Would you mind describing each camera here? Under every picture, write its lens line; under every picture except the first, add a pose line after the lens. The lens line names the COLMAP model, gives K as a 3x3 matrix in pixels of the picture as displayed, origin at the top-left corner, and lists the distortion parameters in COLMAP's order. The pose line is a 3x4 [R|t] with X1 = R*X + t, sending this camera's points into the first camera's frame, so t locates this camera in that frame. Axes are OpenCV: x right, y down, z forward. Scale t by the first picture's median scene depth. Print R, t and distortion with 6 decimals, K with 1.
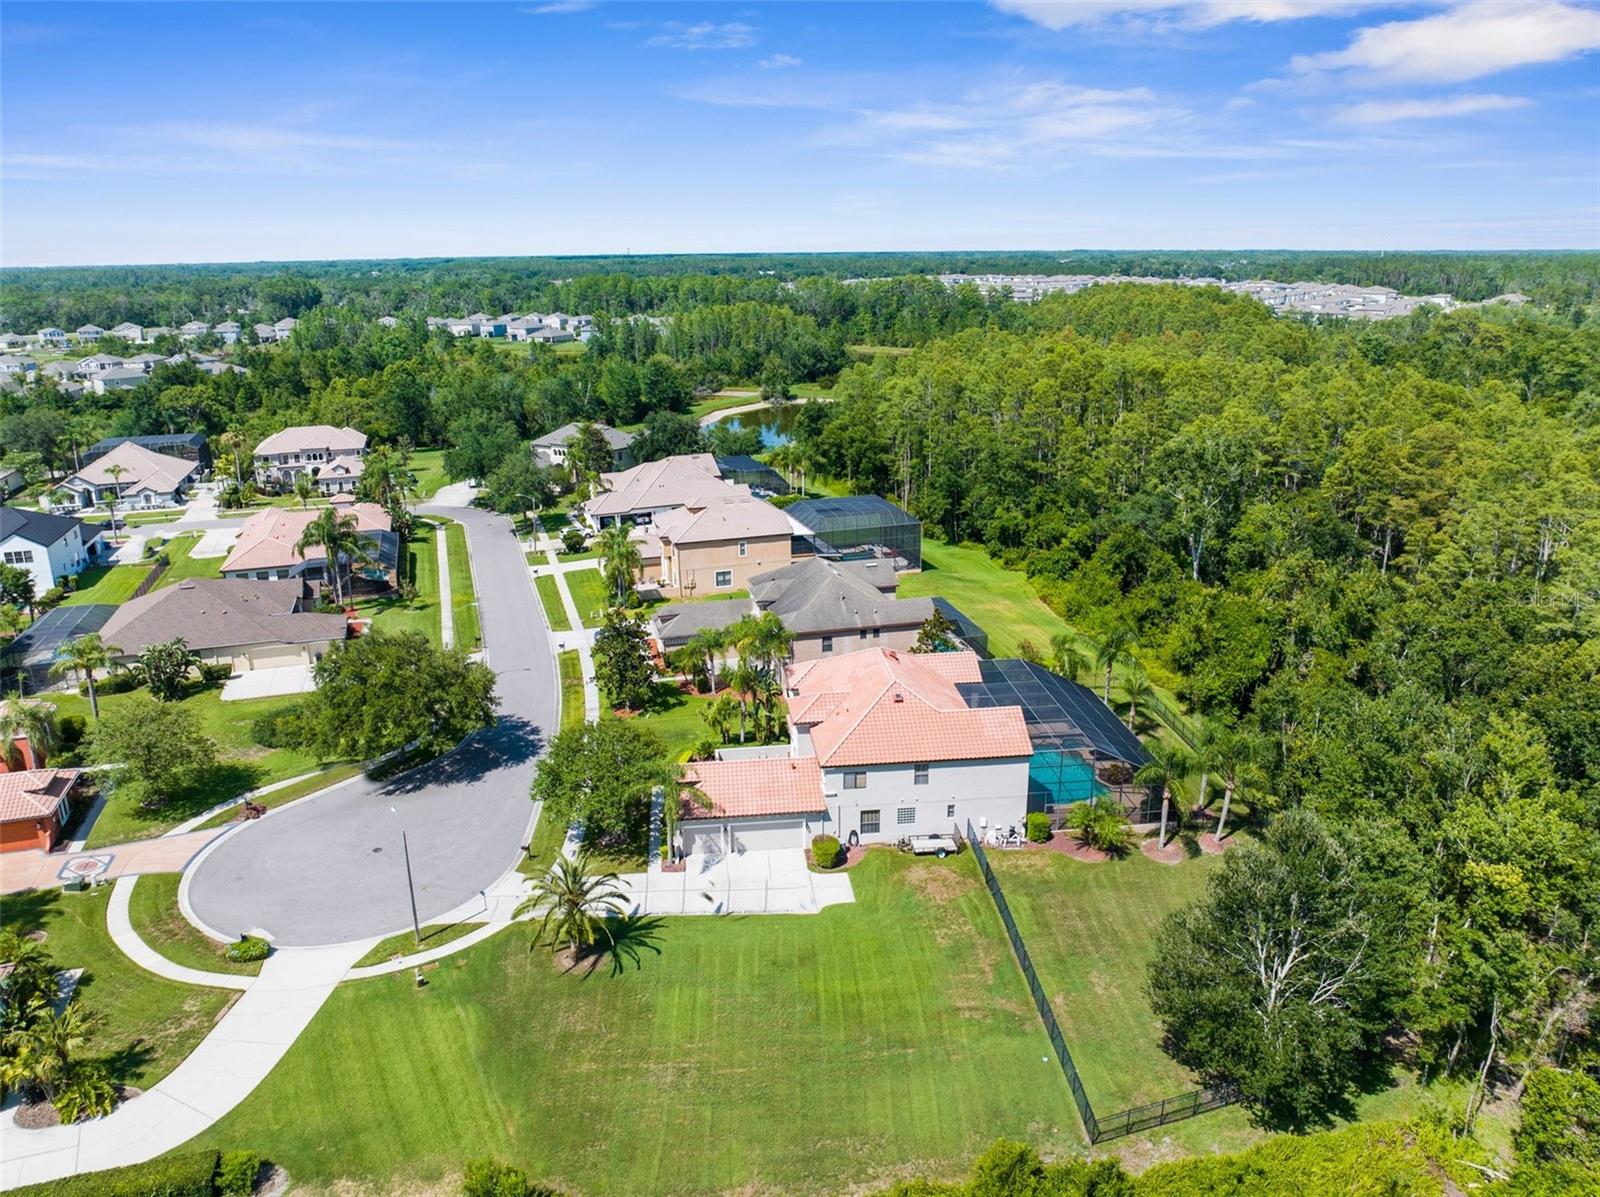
lens RADIAL K [[1113.8, 0, 811.1], [0, 1113.8, 594.5], [0, 0, 1]] dist [-0.030362, -0.008122]
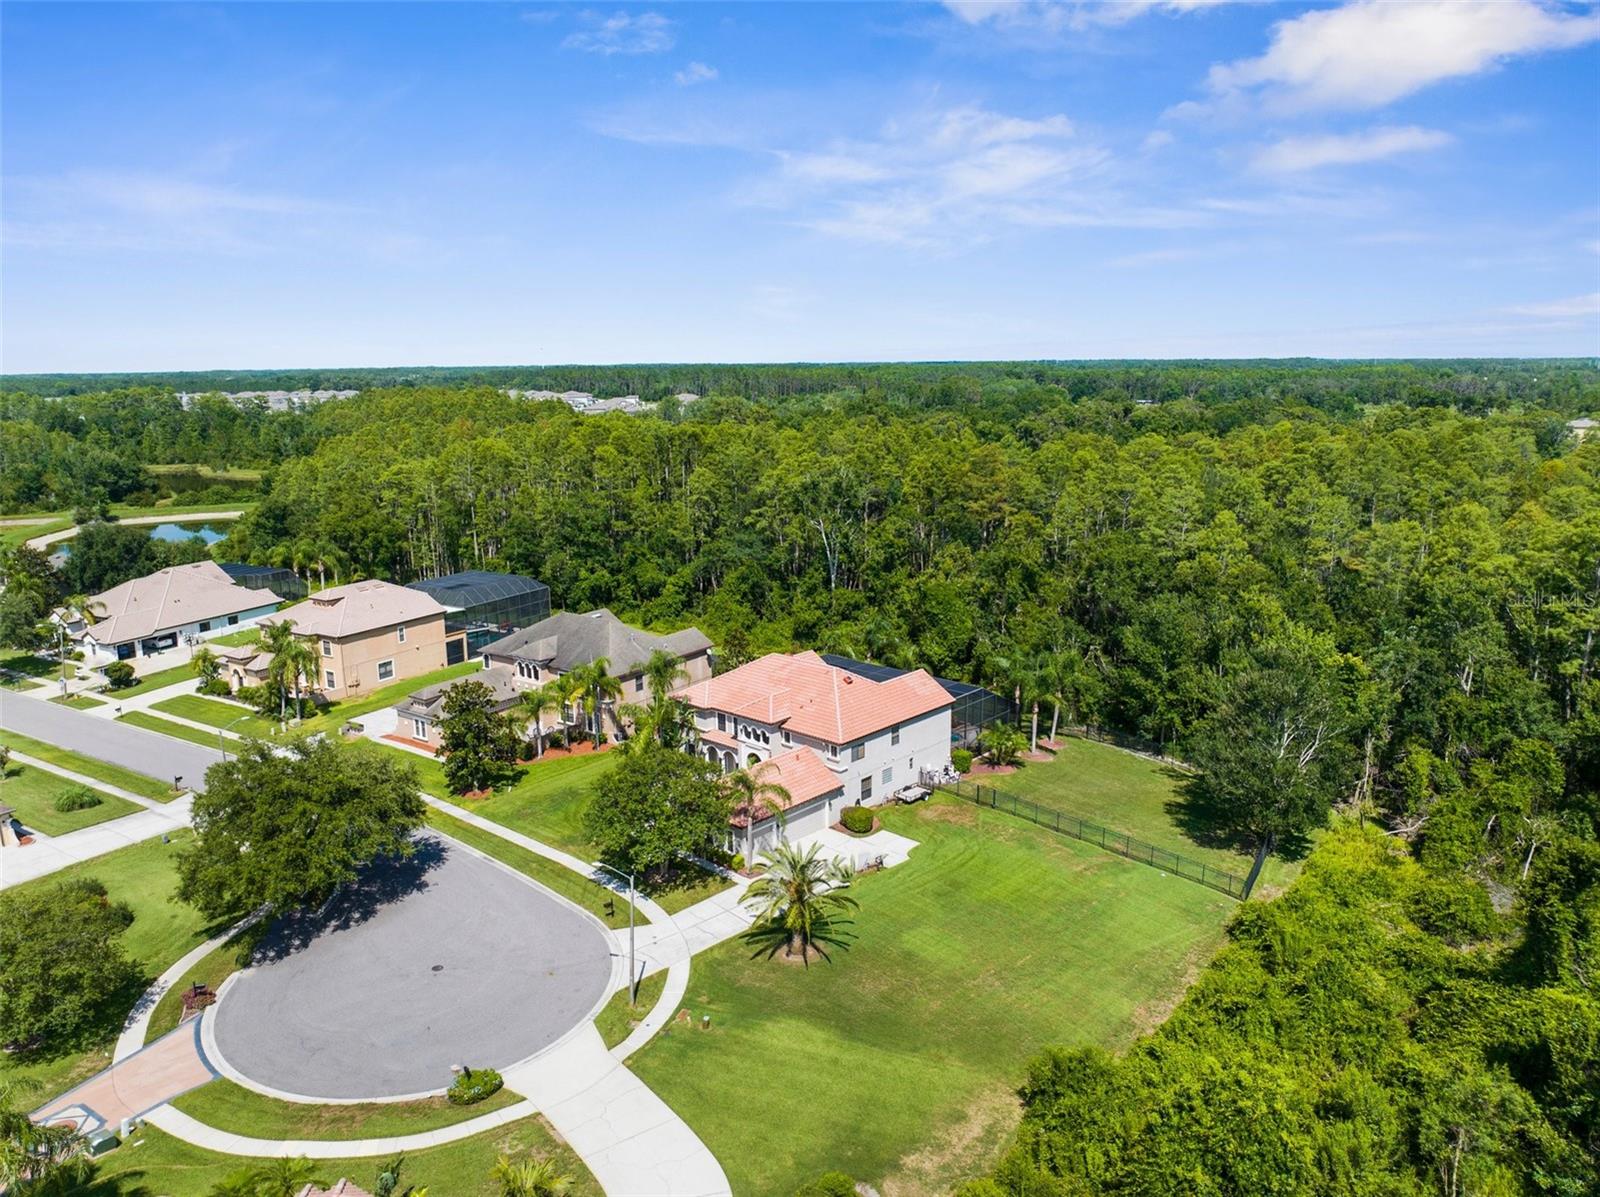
lens RADIAL K [[1113.8, 0, 811.1], [0, 1113.8, 594.5], [0, 0, 1]] dist [-0.030362, -0.008122]
pose [[0.755794, -0.131364, 0.641498, -0.505816], [0.195145, 0.980341, -0.029162, 0.025149], [-0.625055, 0.147226, 0.766571, 0.106395]]
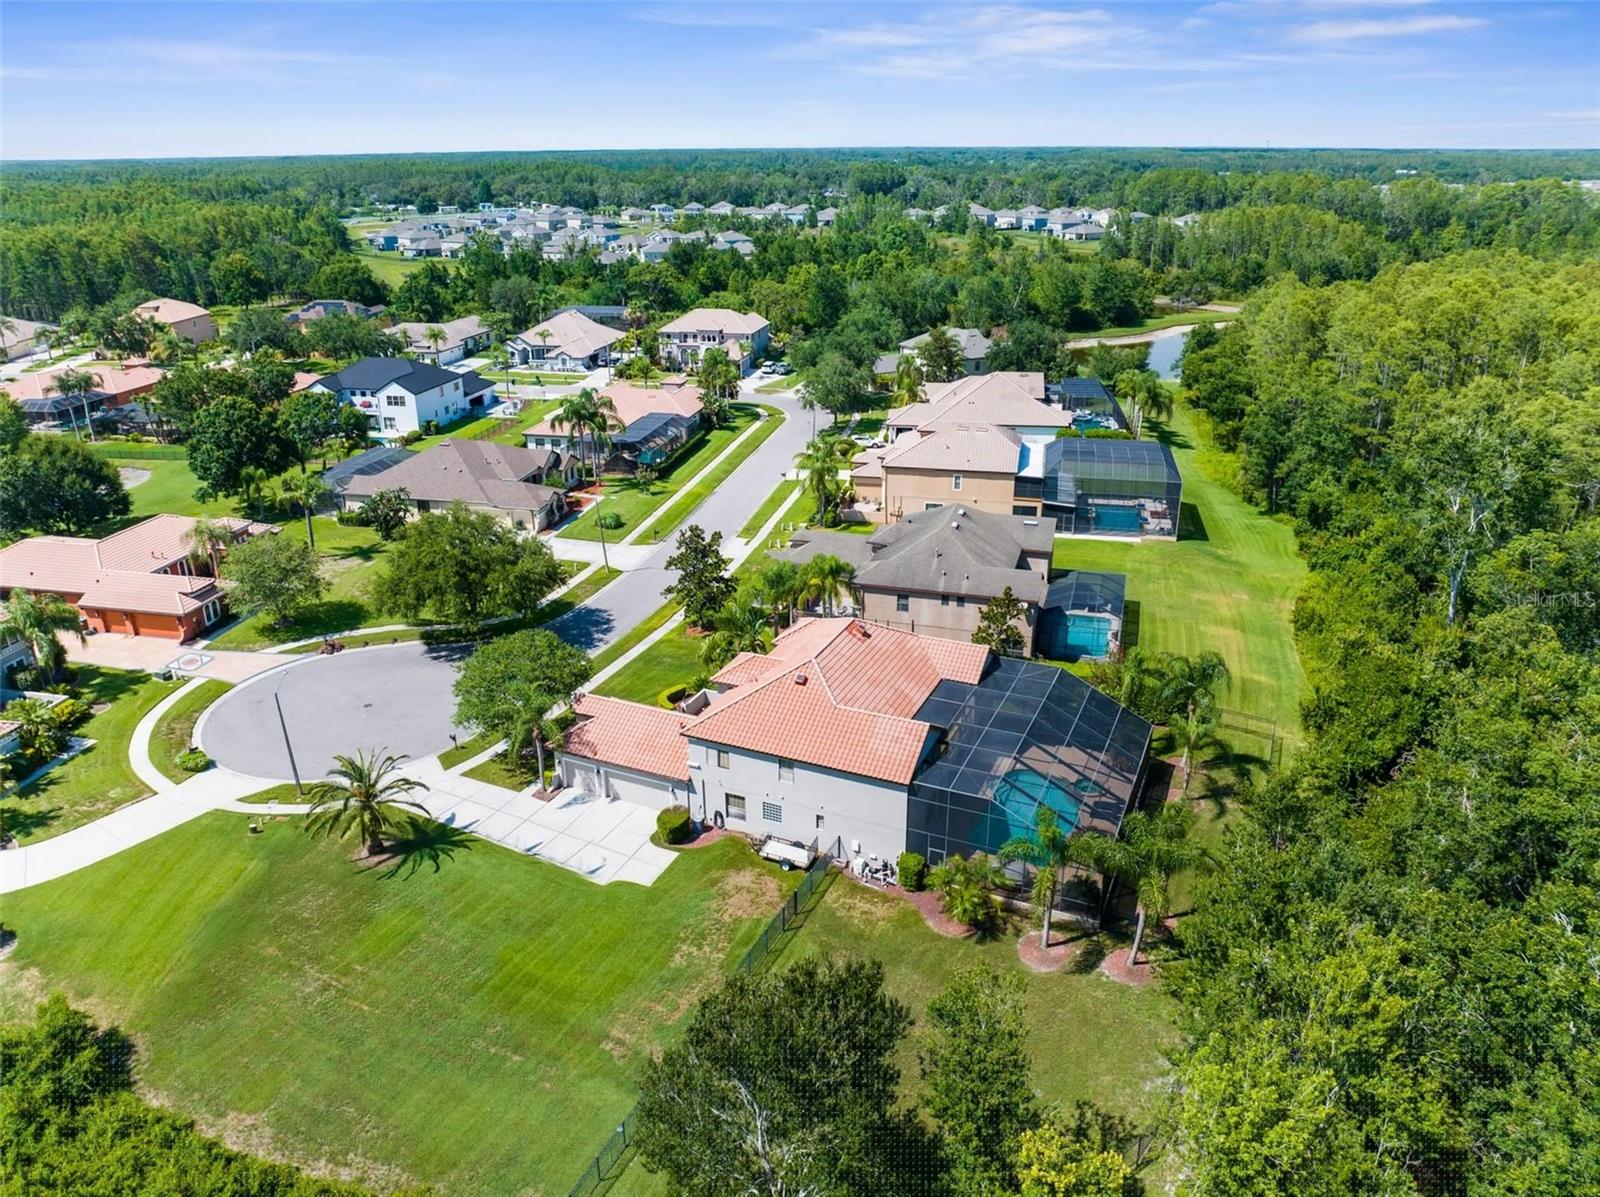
lens RADIAL K [[1113.8, 0, 811.1], [0, 1113.8, 594.5], [0, 0, 1]] dist [-0.030362, -0.008122]
pose [[0.862837, 0.193231, -0.467091, 0.361498], [-0.150899, 0.980380, 0.126824, -0.063027], [0.482433, -0.038945, 0.875067, 0.188294]]
